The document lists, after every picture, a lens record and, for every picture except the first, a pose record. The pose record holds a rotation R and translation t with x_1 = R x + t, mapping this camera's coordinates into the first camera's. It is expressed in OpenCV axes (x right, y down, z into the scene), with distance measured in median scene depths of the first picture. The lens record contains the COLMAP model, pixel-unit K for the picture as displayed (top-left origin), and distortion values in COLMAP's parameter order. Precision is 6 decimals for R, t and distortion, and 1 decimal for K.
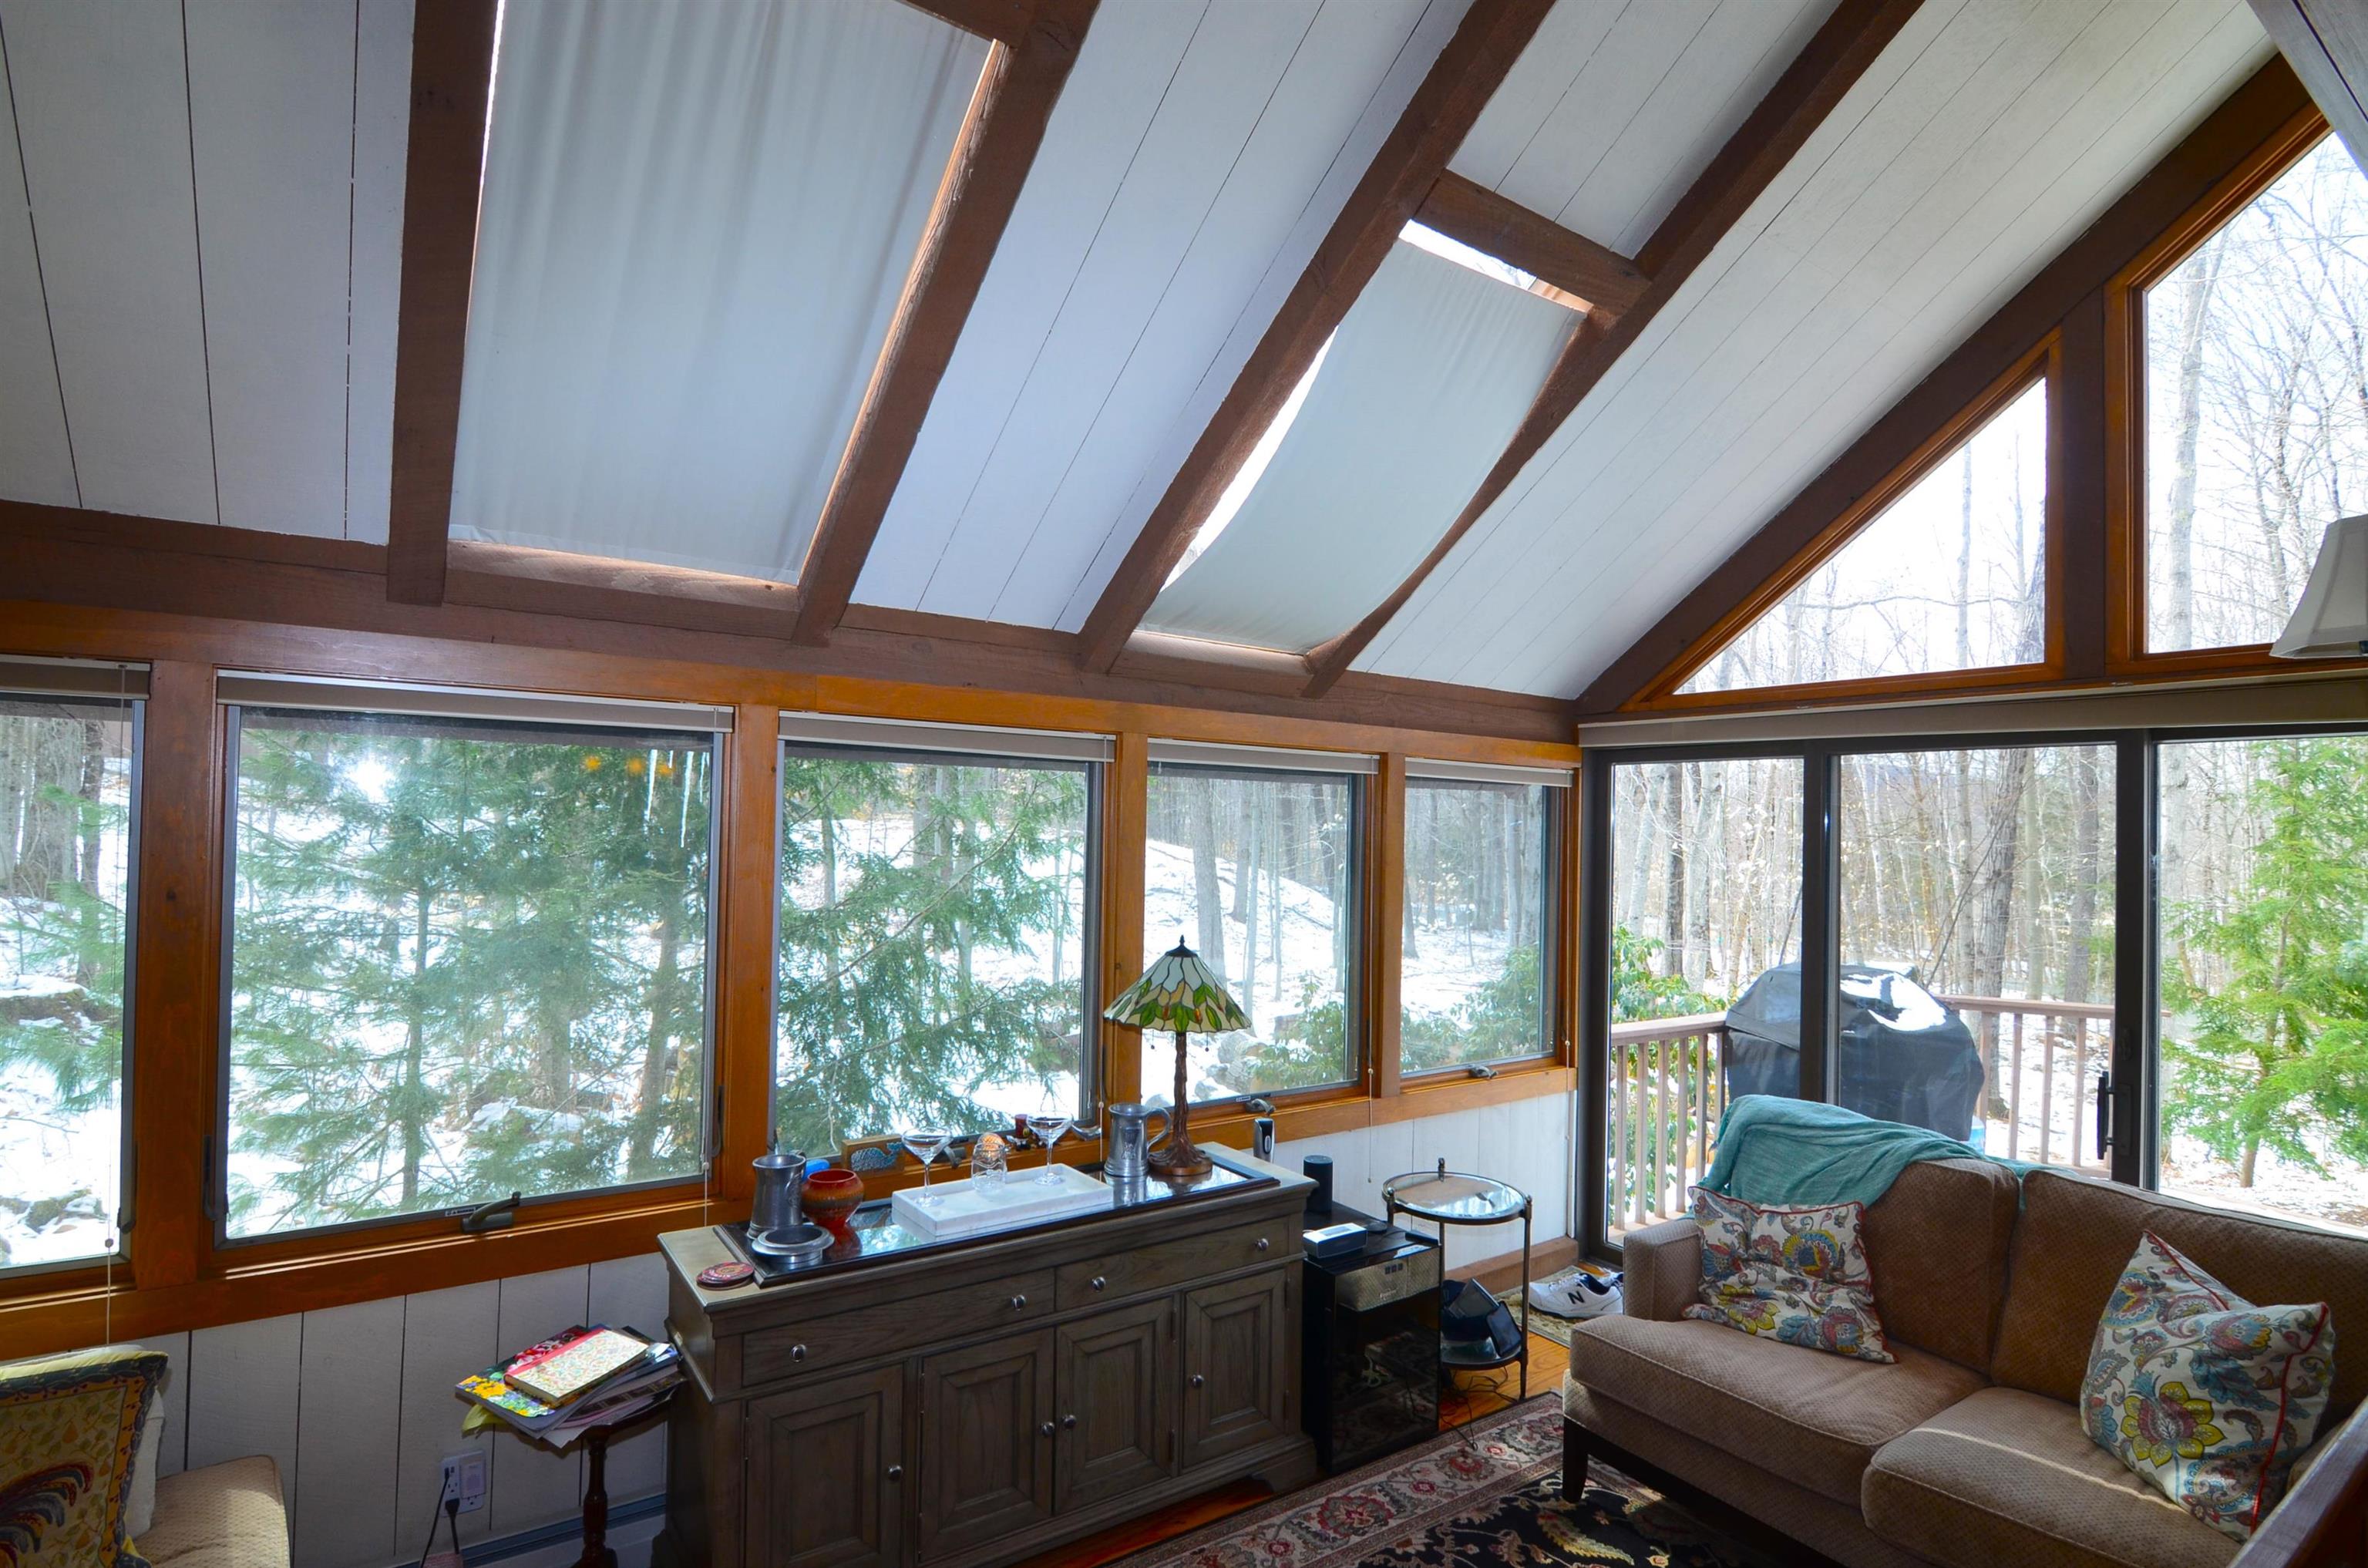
lens RADIAL K [[1174.1, 0, 1173.8], [0, 1174.1, 808.1], [0, 0, 1]] dist [0.001137, -0.027213]
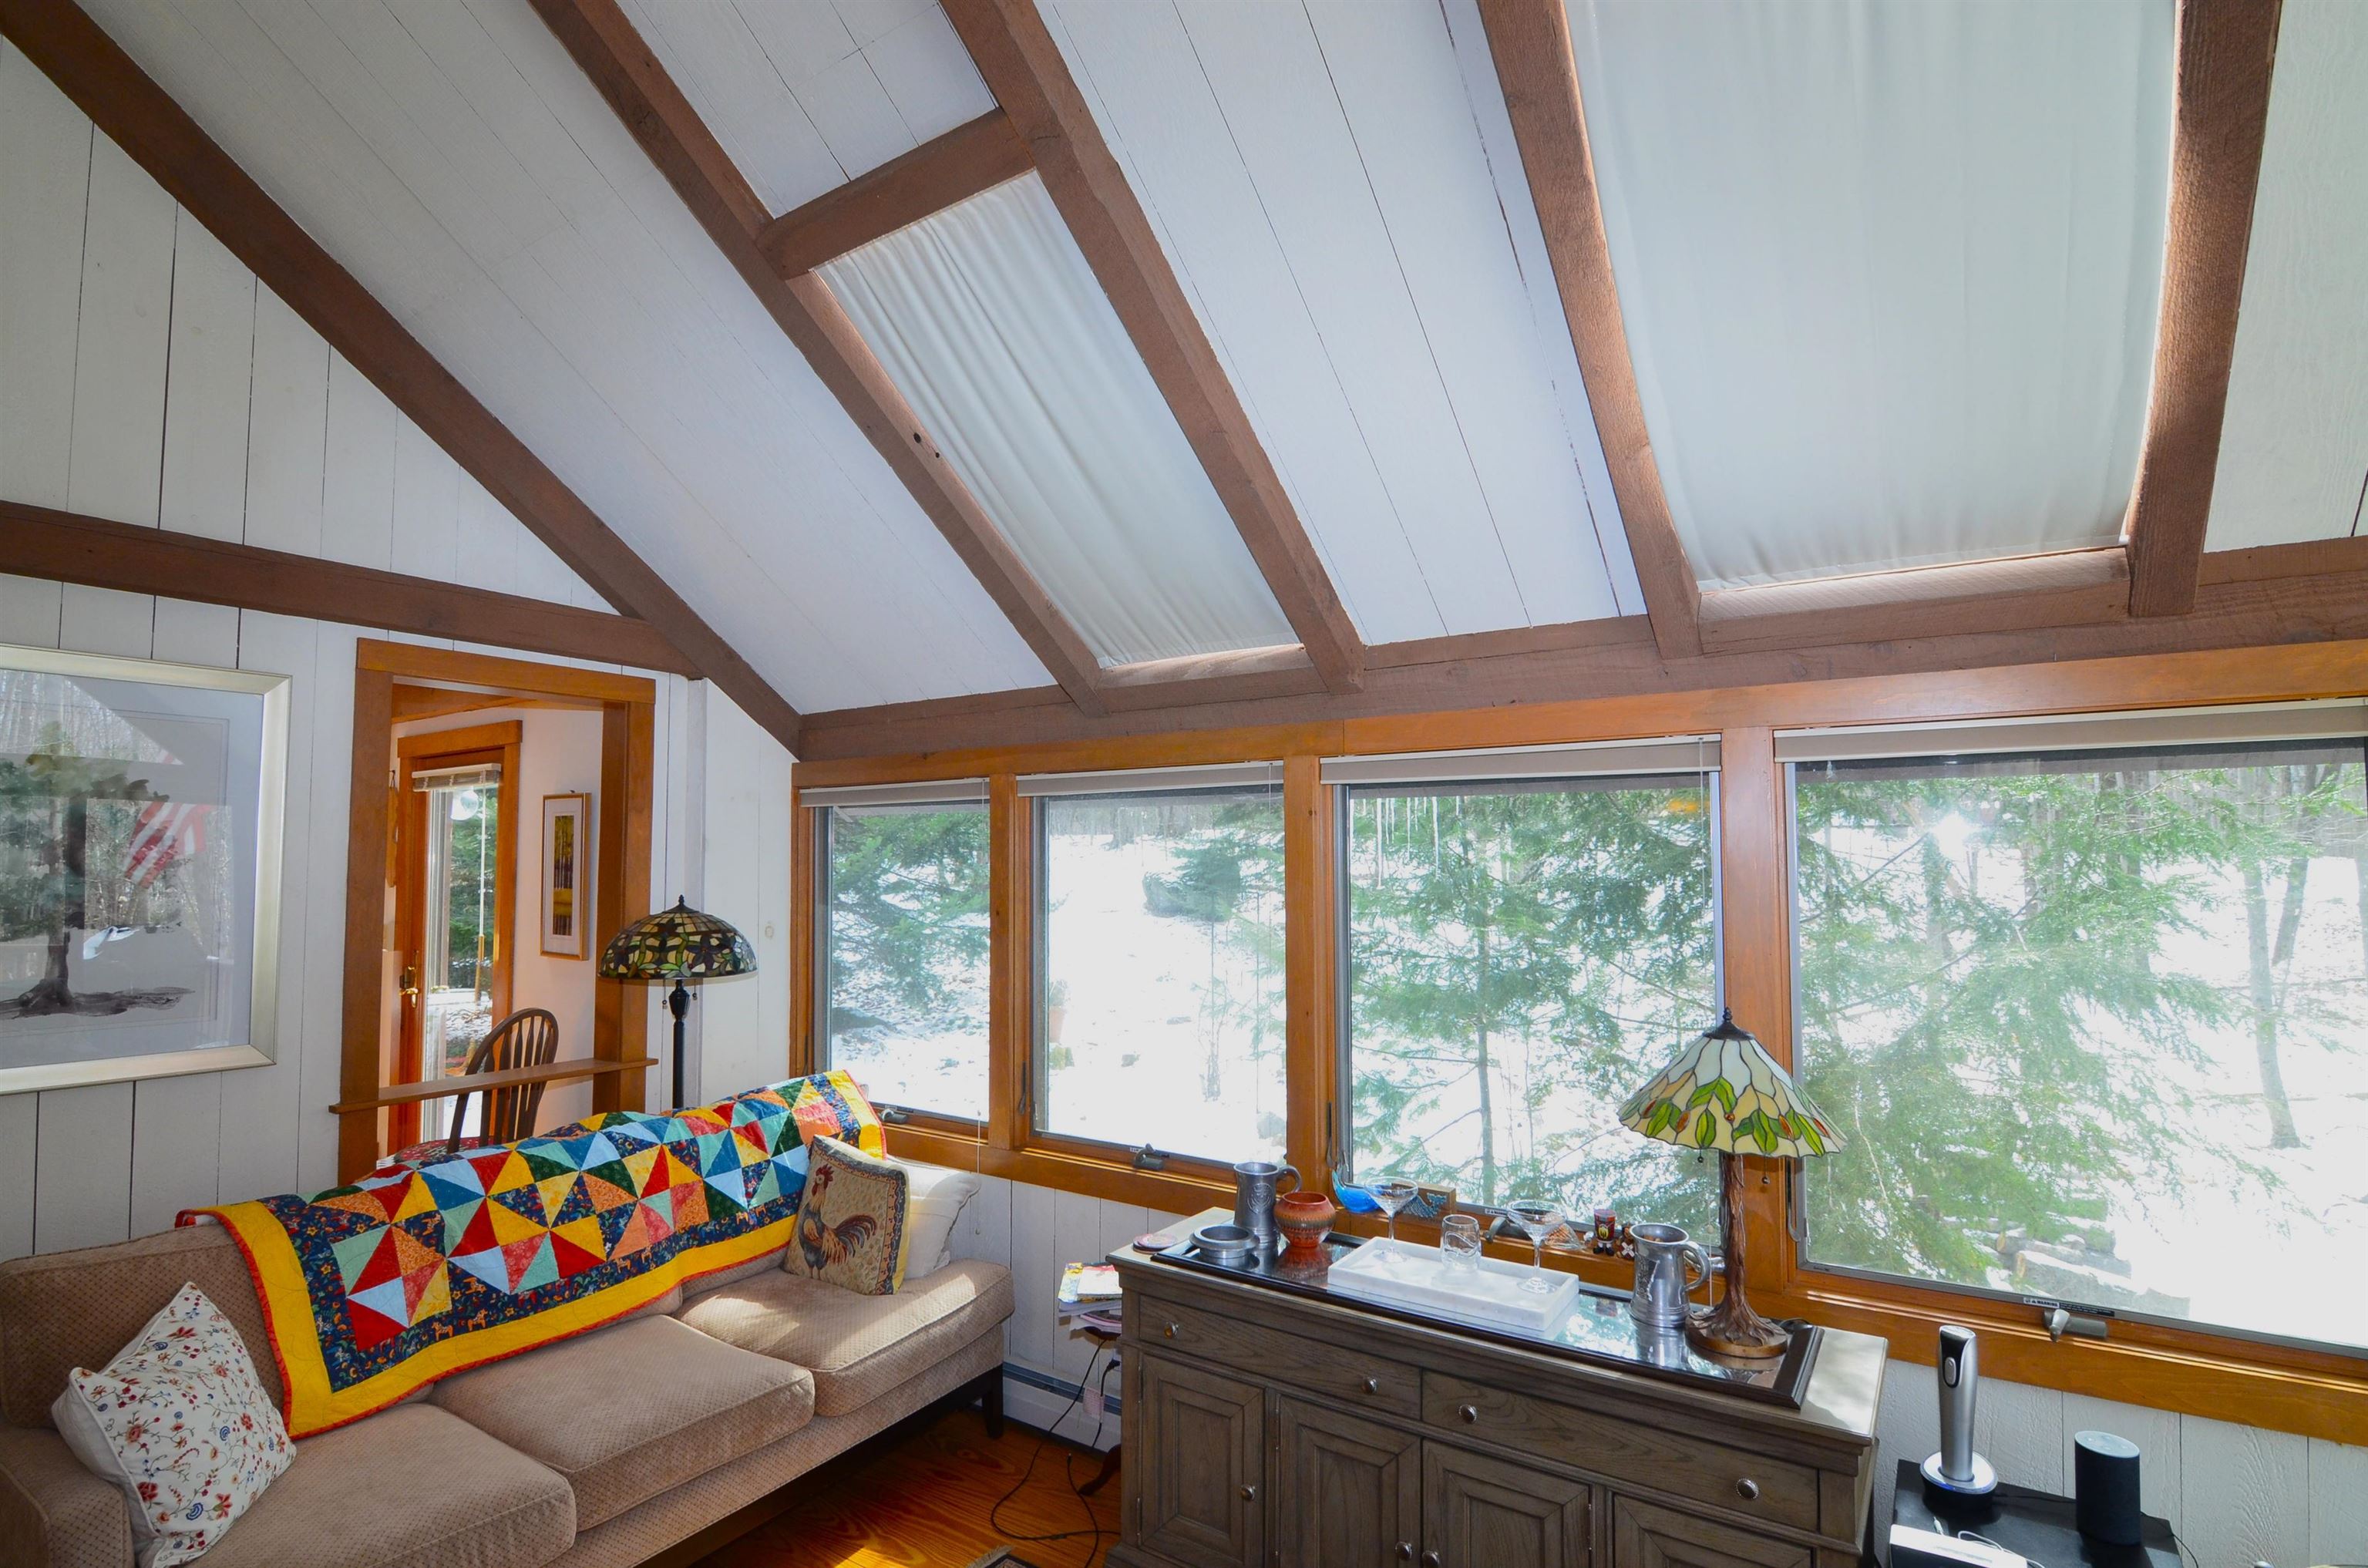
lens RADIAL K [[1213.9, 0, 1184.0], [0, 1213.9, 784.0], [0, 0, 1]] dist [0.003950, -0.027980]
pose [[0.322818, -0.079685, -0.943101, 0.696210], [0.028300, 0.996817, -0.074537, 0.021339], [0.946038, -0.002628, 0.324045, 0.524432]]
